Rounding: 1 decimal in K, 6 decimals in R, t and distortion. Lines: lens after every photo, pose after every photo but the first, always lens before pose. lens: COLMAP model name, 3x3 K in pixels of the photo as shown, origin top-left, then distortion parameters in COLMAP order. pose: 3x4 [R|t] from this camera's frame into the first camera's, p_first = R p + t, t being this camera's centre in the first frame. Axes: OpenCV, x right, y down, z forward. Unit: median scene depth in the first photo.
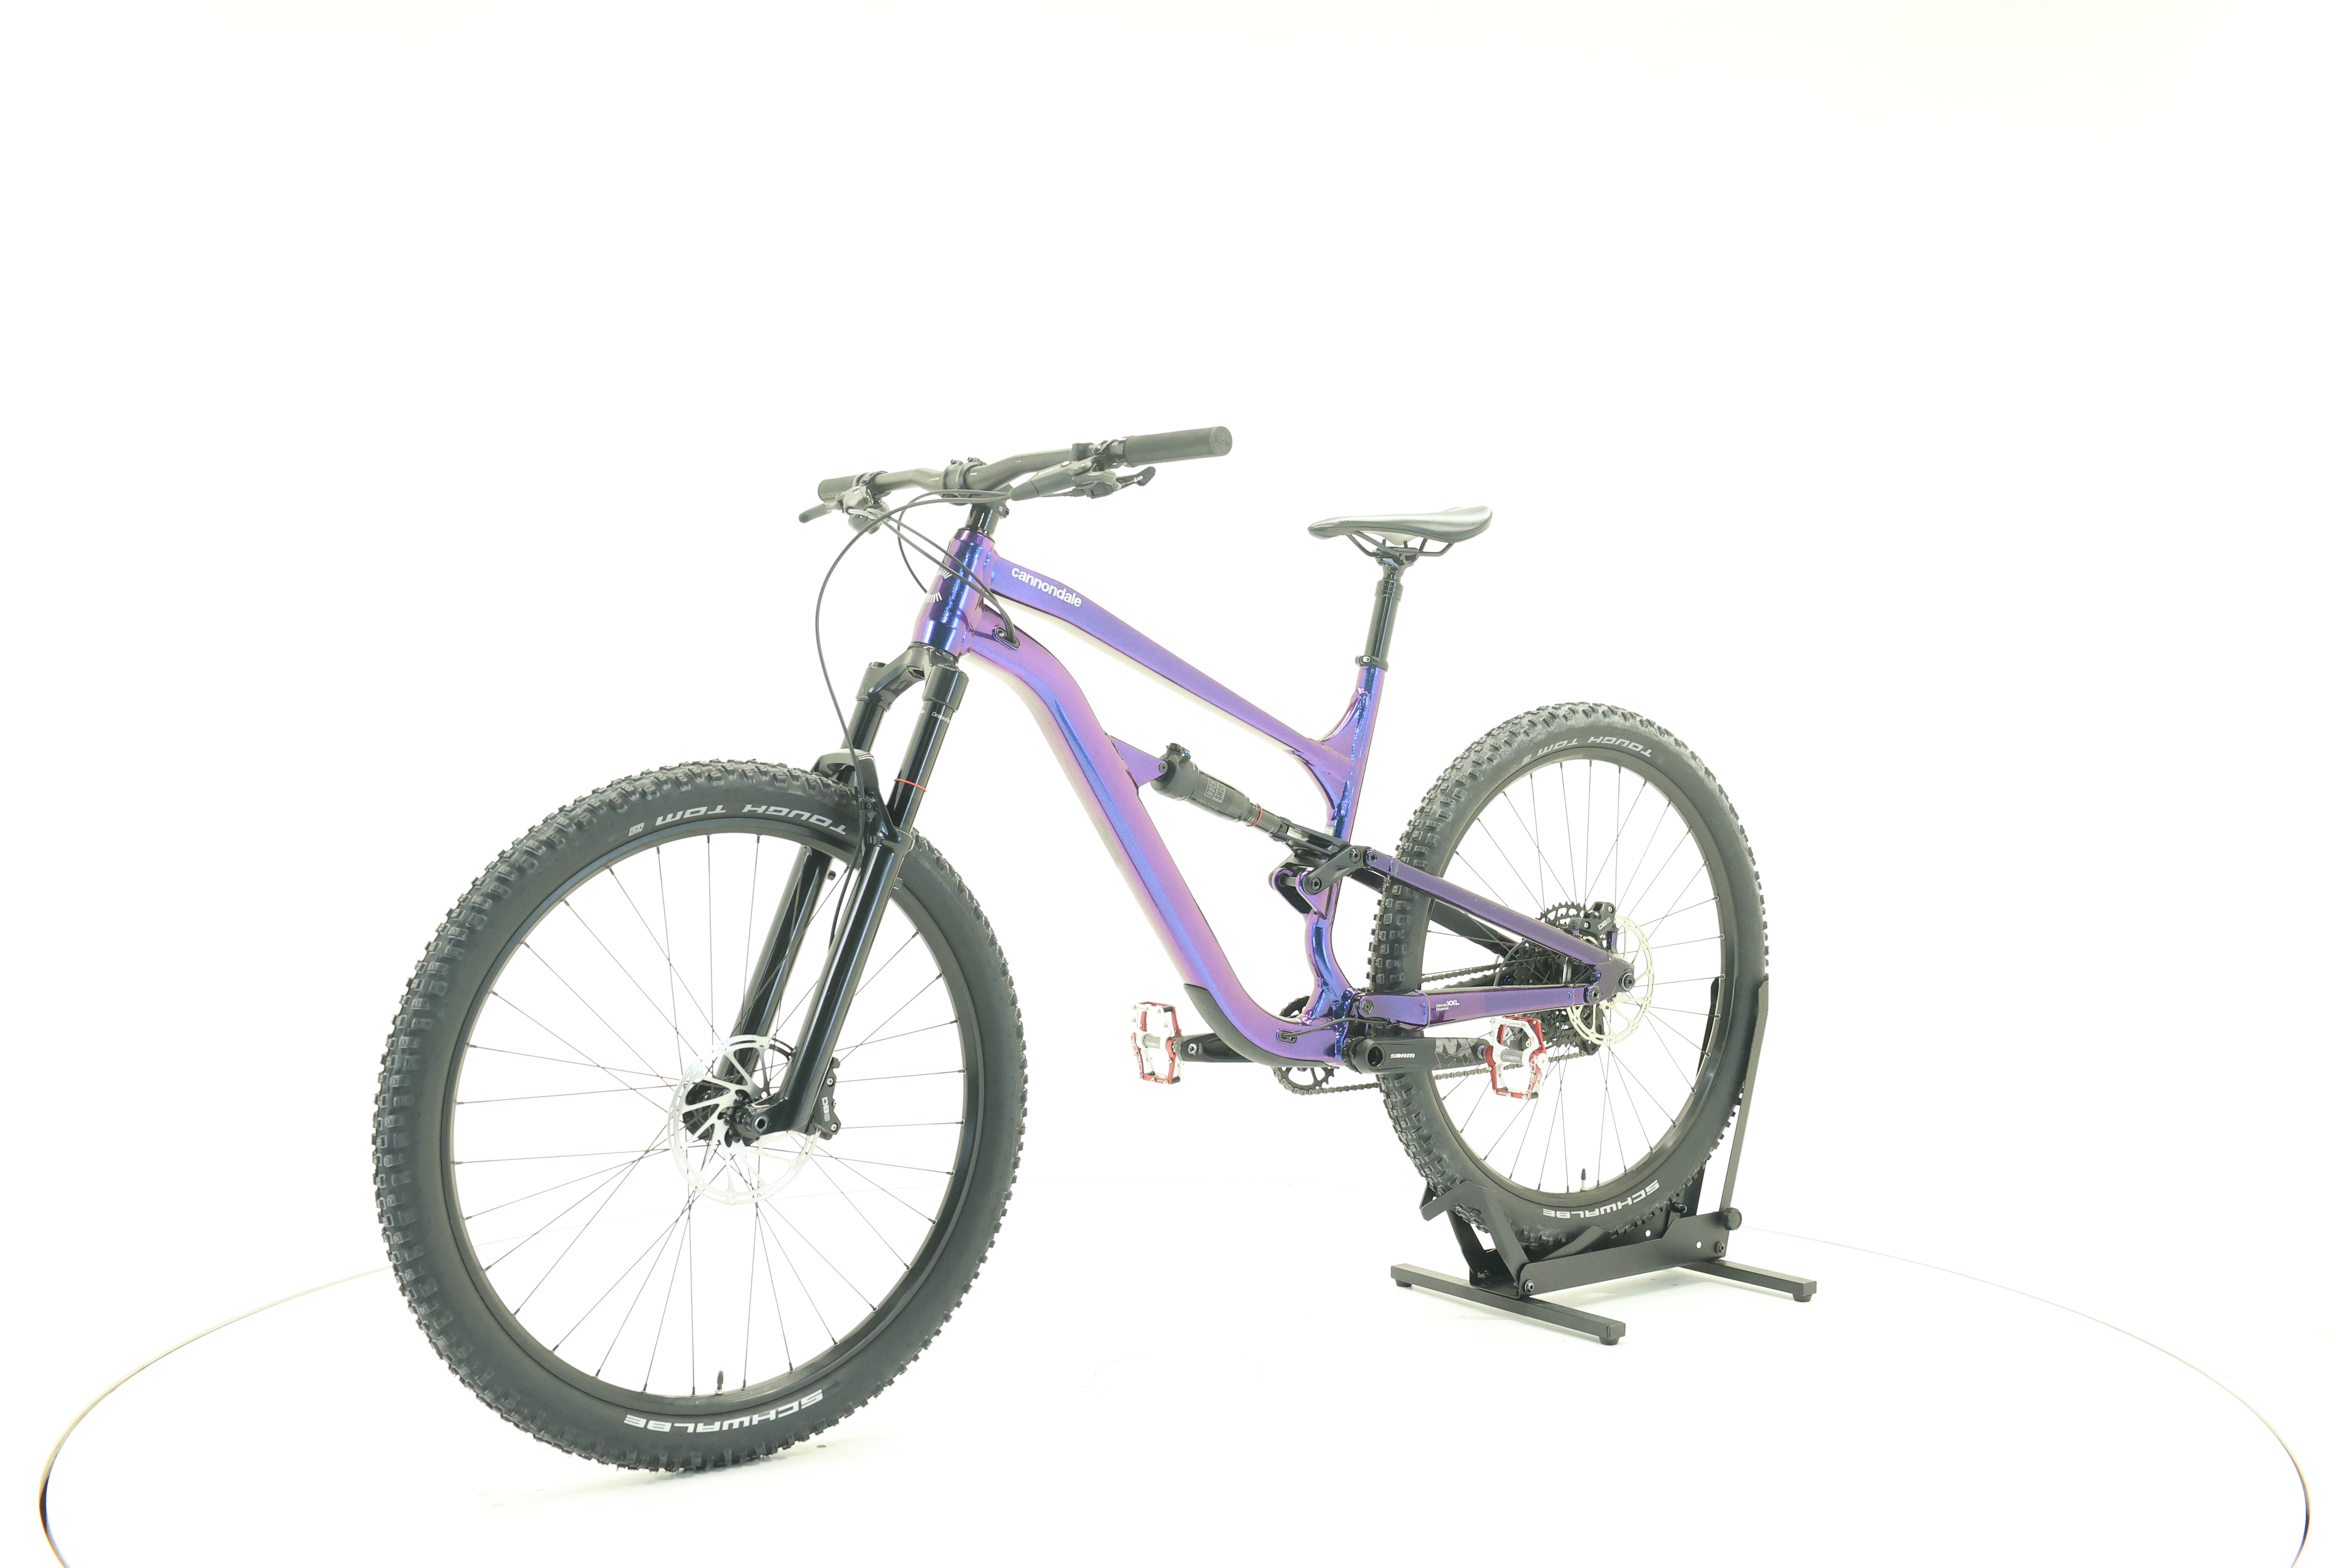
lens RADIAL K [[2446.4, 0, 1178.5], [0, 2446.4, 787.8], [0, 0, 1]] dist [-0.001779, 0.000000]
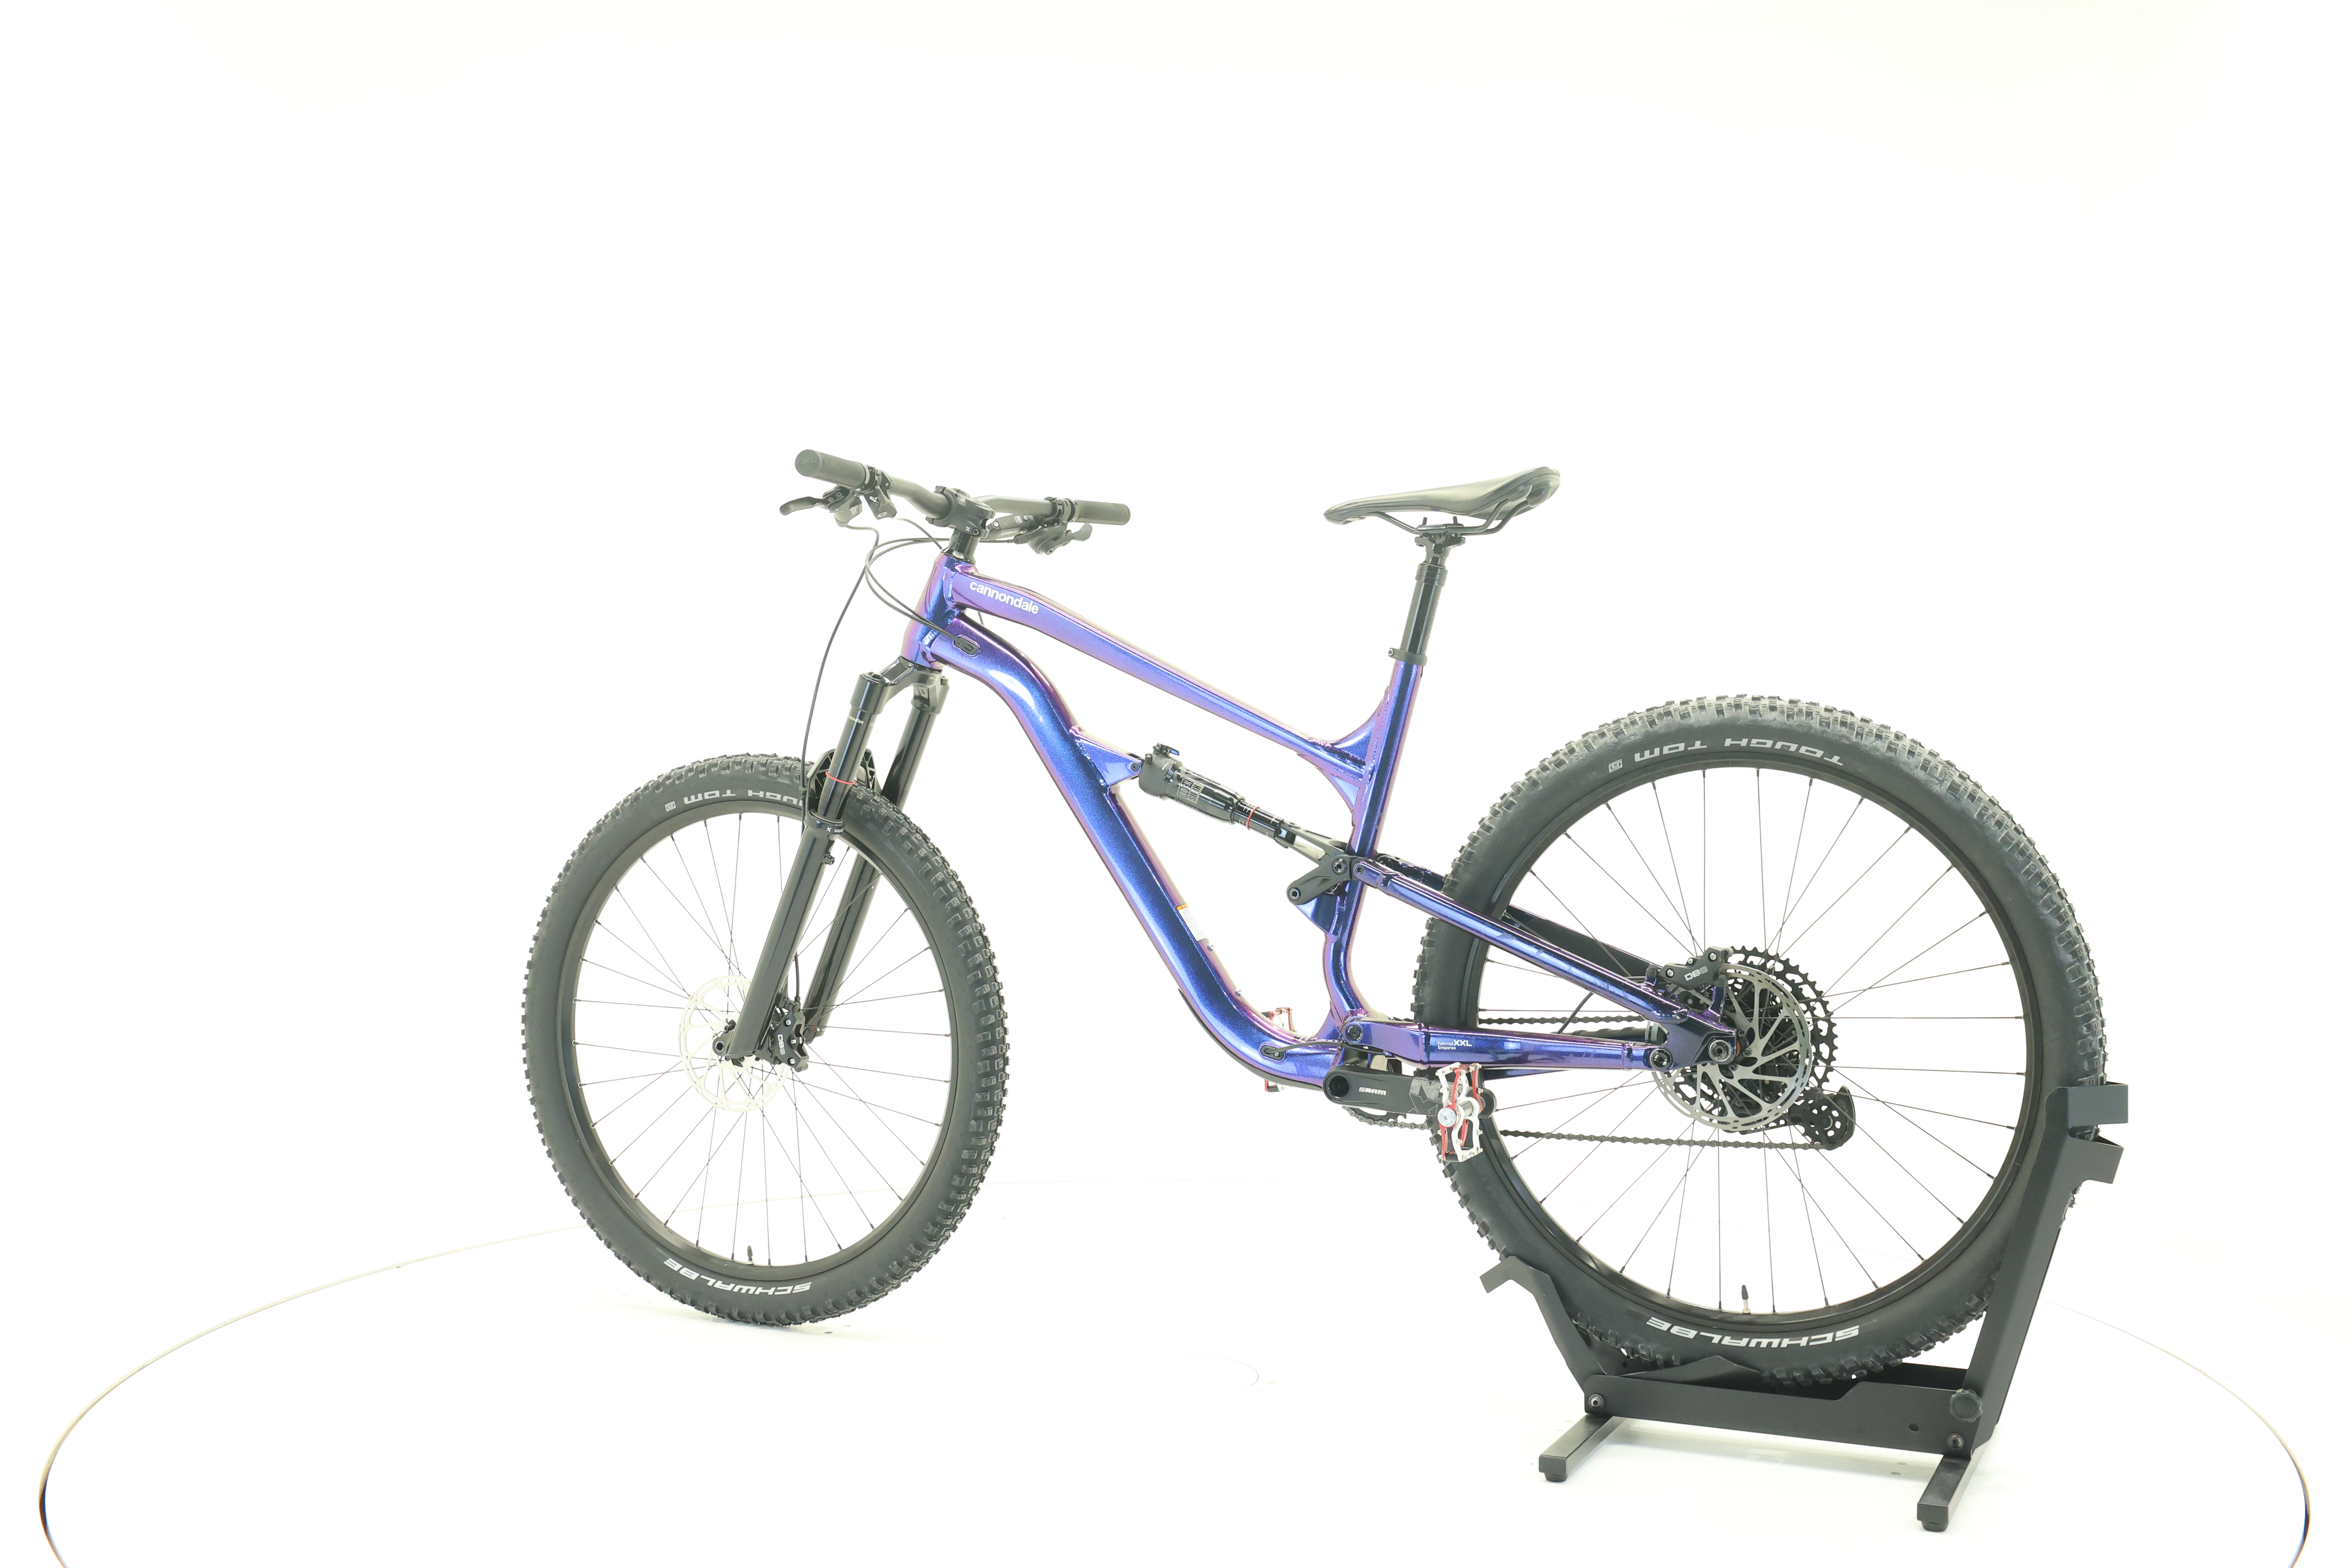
lens RADIAL K [[2446.4, 0, 1185.3], [0, 2446.4, 780.1], [0, 0, 1]] dist [-0.001779, 0.000000]
pose [[0.470658, 0.014839, -0.882191, 0.839541], [-0.023169, 0.999722, 0.004455, -0.007323], [0.882011, 0.018342, 0.470871, 0.503798]]
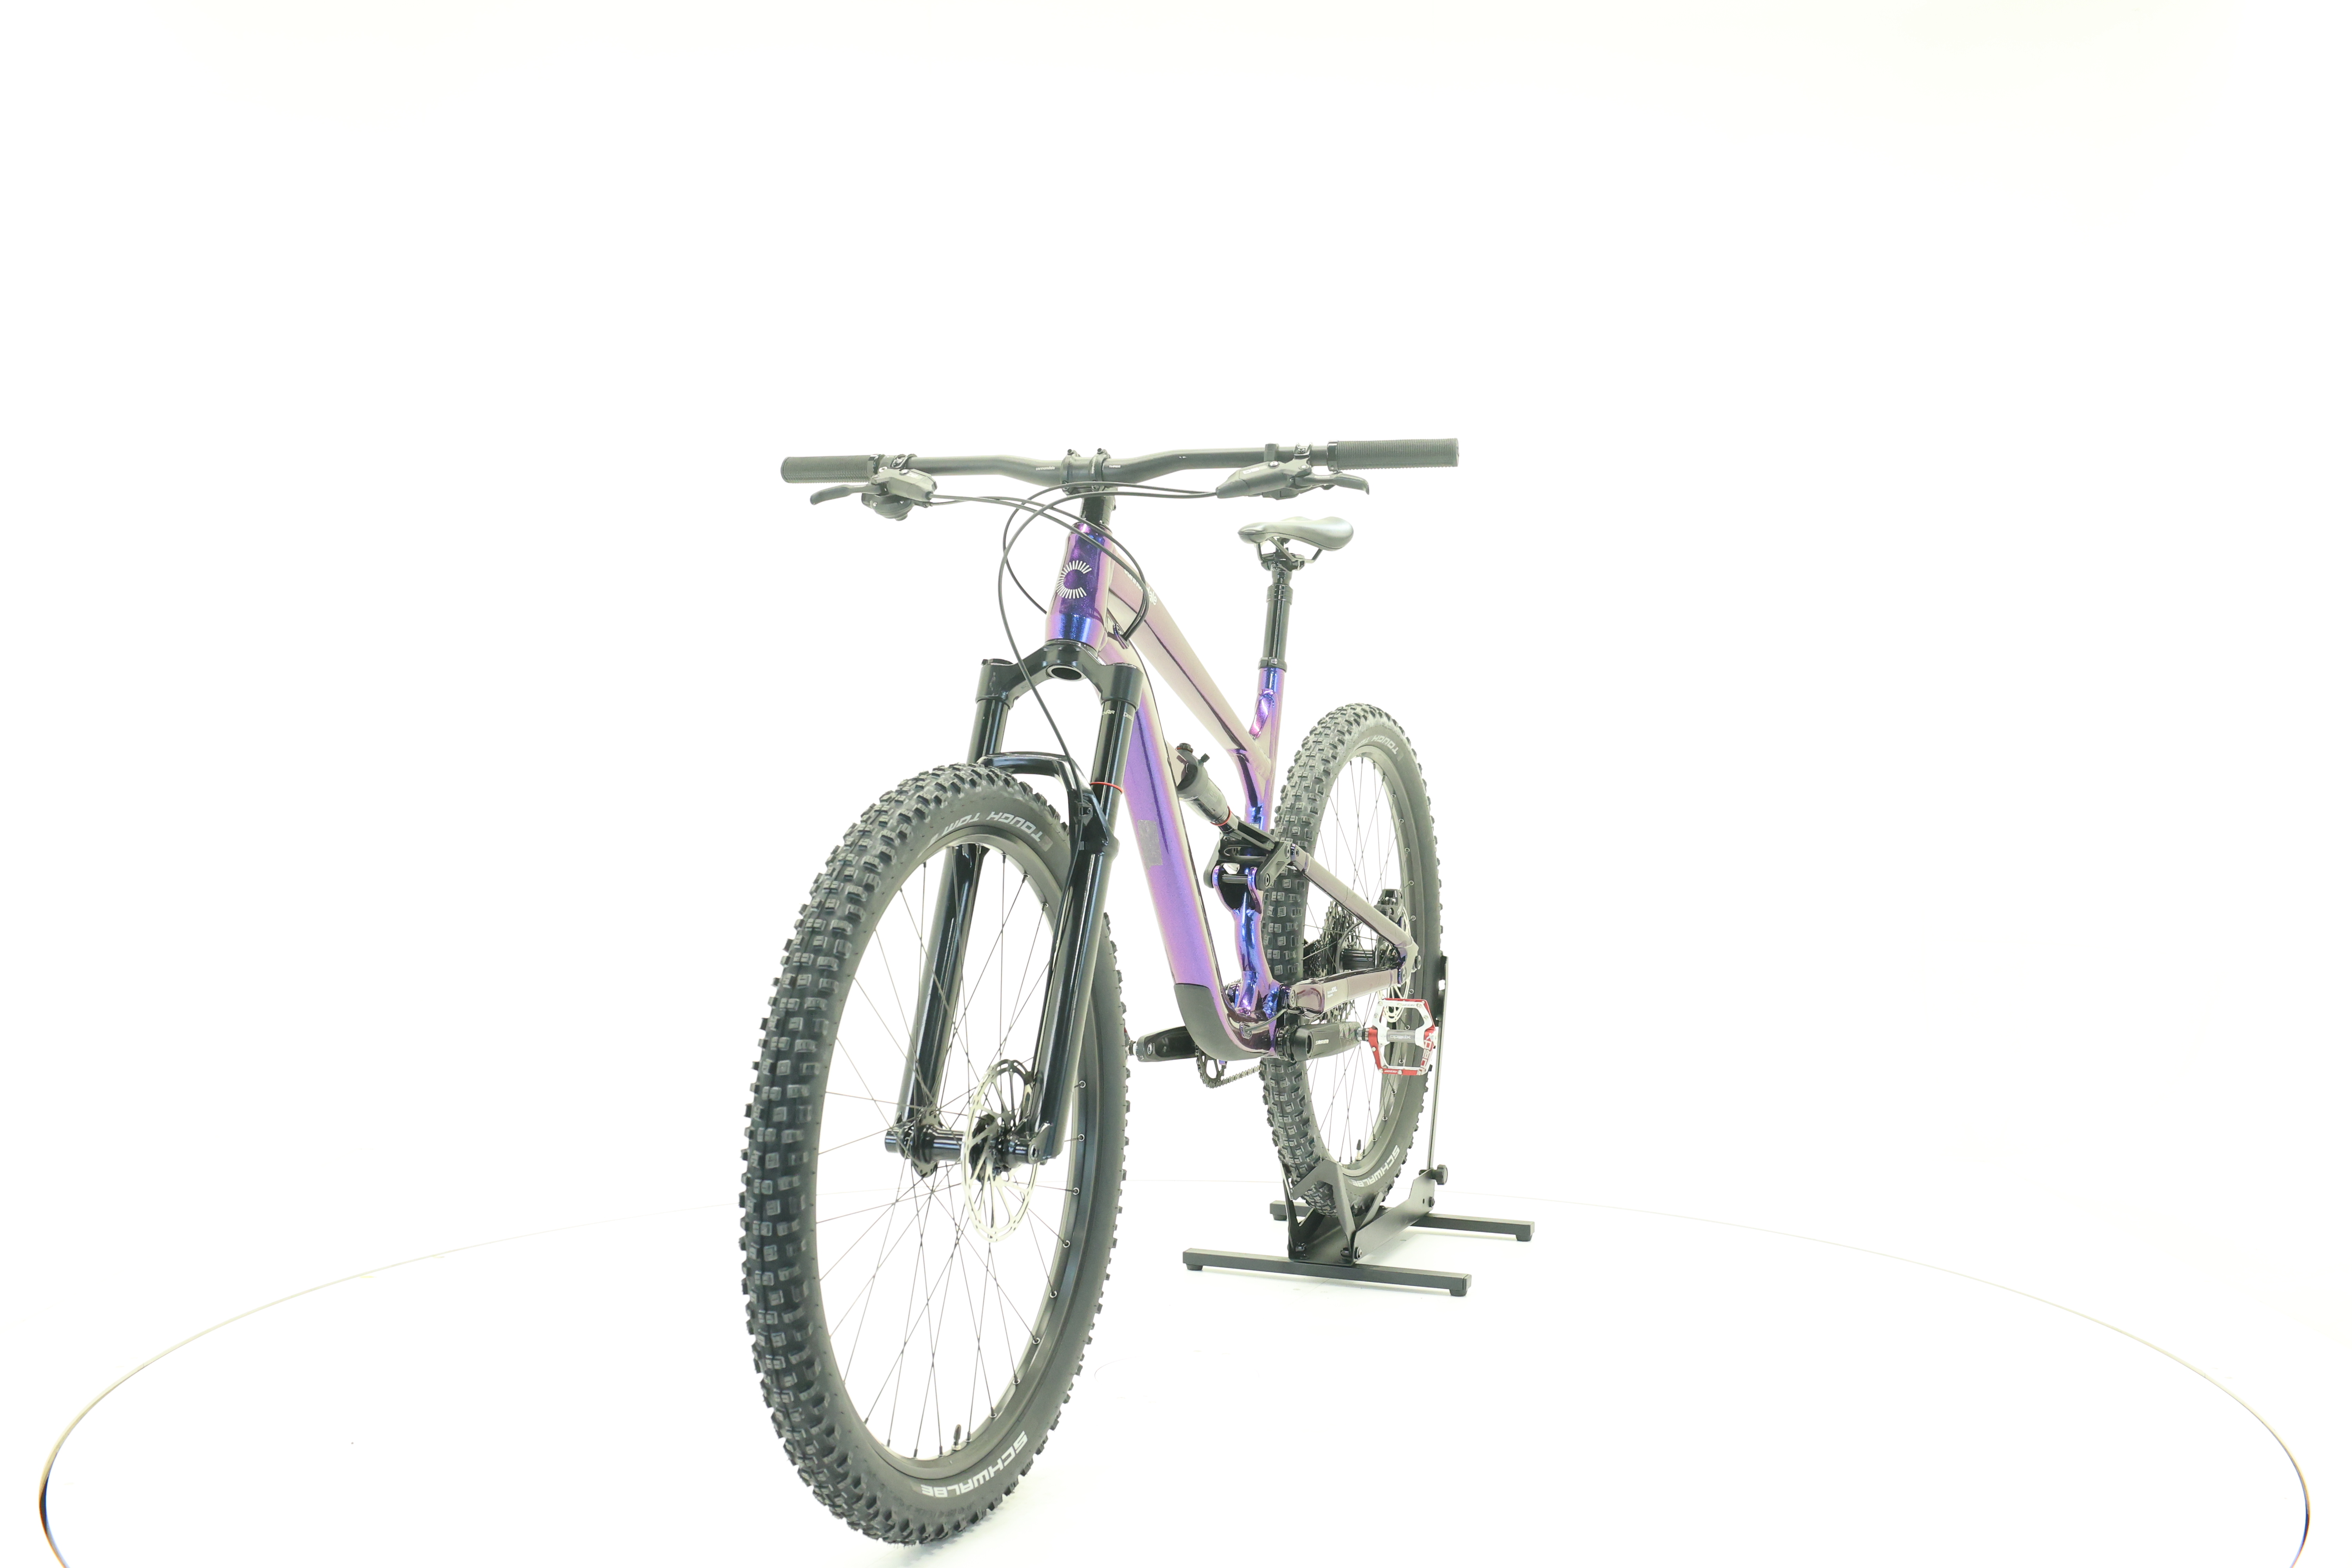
lens RADIAL K [[2446.4, 0, 1190.0], [0, 2446.4, 779.9], [0, 0, 1]] dist [-0.001779, 0.000000]
pose [[0.851237, -0.011867, 0.524648, -0.494326], [0.012234, 0.999921, 0.002768, -0.005666], [-0.524639, 0.004062, 0.851315, 0.138420]]
